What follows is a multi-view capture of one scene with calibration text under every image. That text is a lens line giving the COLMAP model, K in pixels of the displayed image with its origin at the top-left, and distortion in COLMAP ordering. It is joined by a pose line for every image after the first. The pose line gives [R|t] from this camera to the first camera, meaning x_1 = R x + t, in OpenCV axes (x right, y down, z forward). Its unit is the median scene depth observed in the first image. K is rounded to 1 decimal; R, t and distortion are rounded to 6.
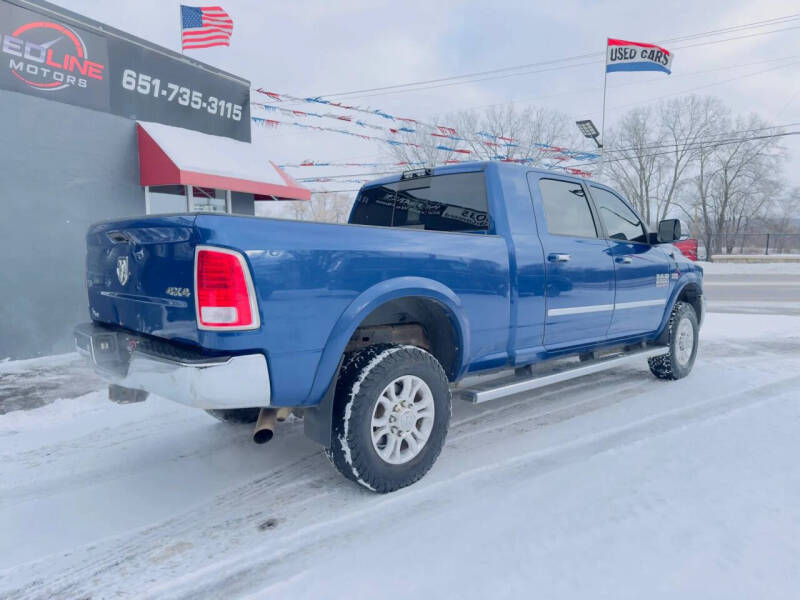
lens RADIAL K [[560.0, 0, 394.2], [0, 560.0, 296.7], [0, 0, 1]] dist [0.004085, -0.016179]
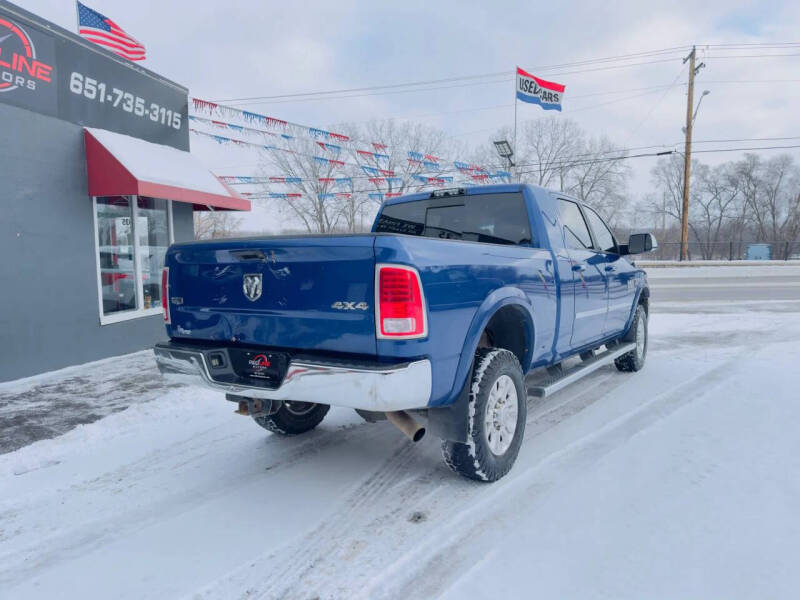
lens RADIAL K [[560.0, 0, 392.5], [0, 560.0, 294.6], [0, 0, 1]] dist [0.004085, -0.016179]
pose [[0.976343, -0.022453, 0.215060, -0.179822], [0.026863, 0.999484, -0.017605, -0.003037], [-0.214553, 0.022965, 0.976442, -0.022365]]
